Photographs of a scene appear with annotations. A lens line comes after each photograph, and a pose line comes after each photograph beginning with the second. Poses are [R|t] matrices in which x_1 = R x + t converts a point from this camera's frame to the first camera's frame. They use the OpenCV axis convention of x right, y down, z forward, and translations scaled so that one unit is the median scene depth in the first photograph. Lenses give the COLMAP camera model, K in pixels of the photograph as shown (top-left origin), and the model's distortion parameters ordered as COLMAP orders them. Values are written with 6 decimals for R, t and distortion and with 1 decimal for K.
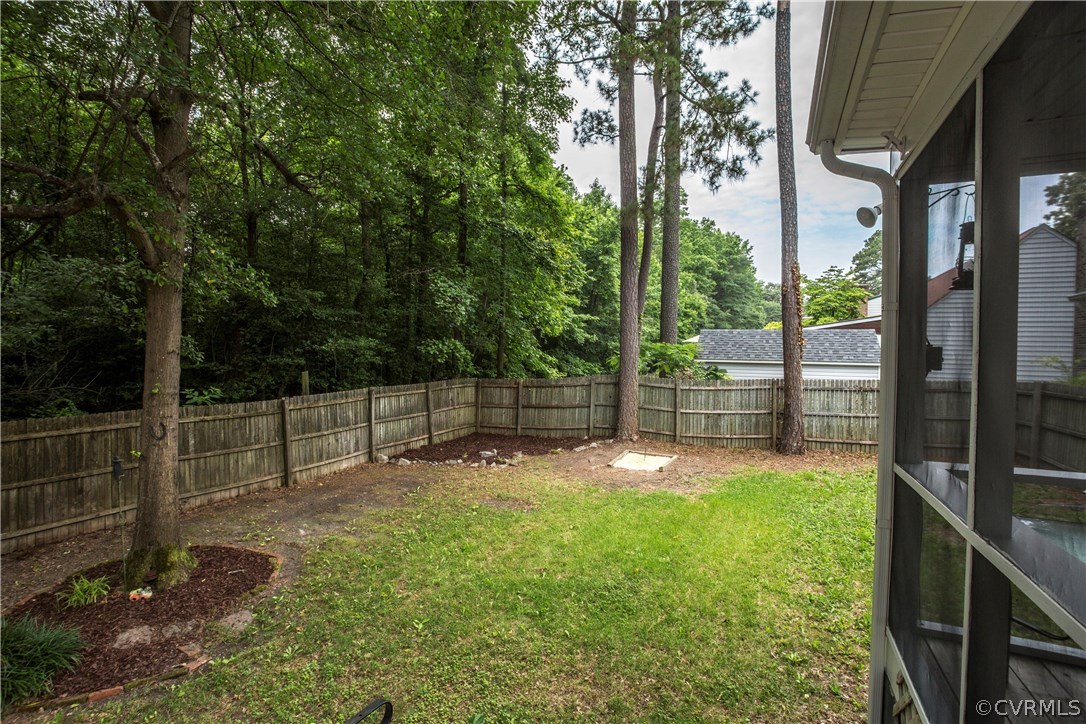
lens RADIAL K [[515.6, 0, 536.2], [0, 515.6, 366.0], [0, 0, 1]] dist [-0.001807, 0.001026]
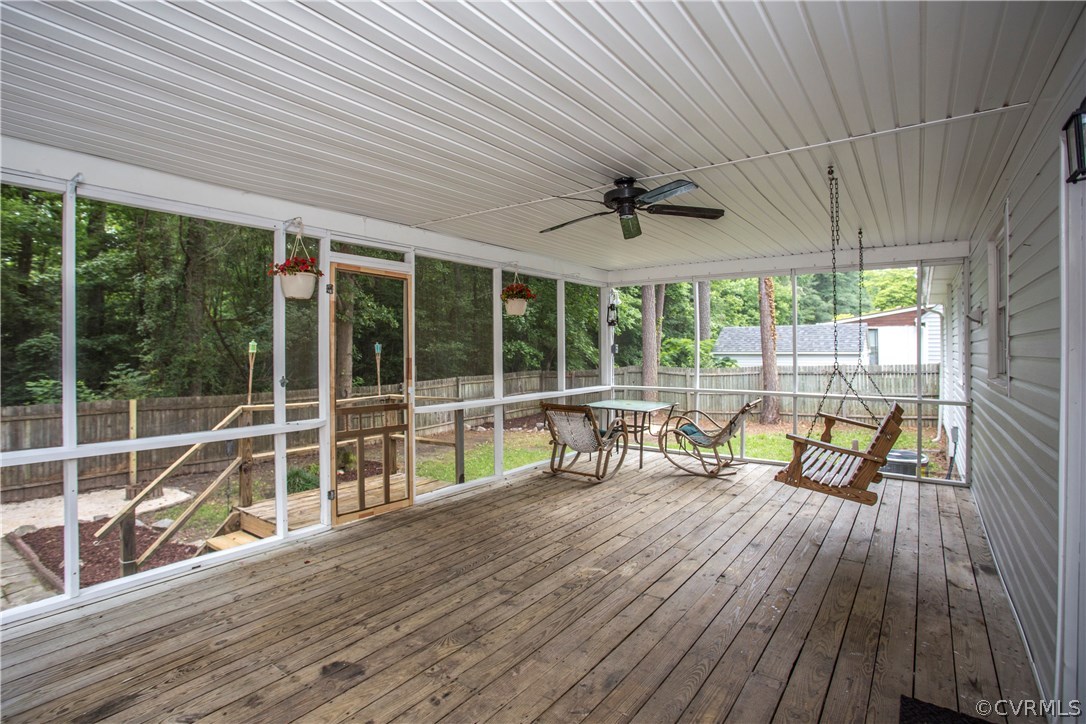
lens RADIAL K [[515.6, 0, 544.0], [0, 515.6, 354.0], [0, 0, 1]] dist [-0.001807, 0.001026]
pose [[0.983552, -0.021186, -0.179380, 0.154188], [0.017886, 0.999640, -0.019995, 0.010203], [0.179739, 0.016457, 0.983577, -0.327683]]
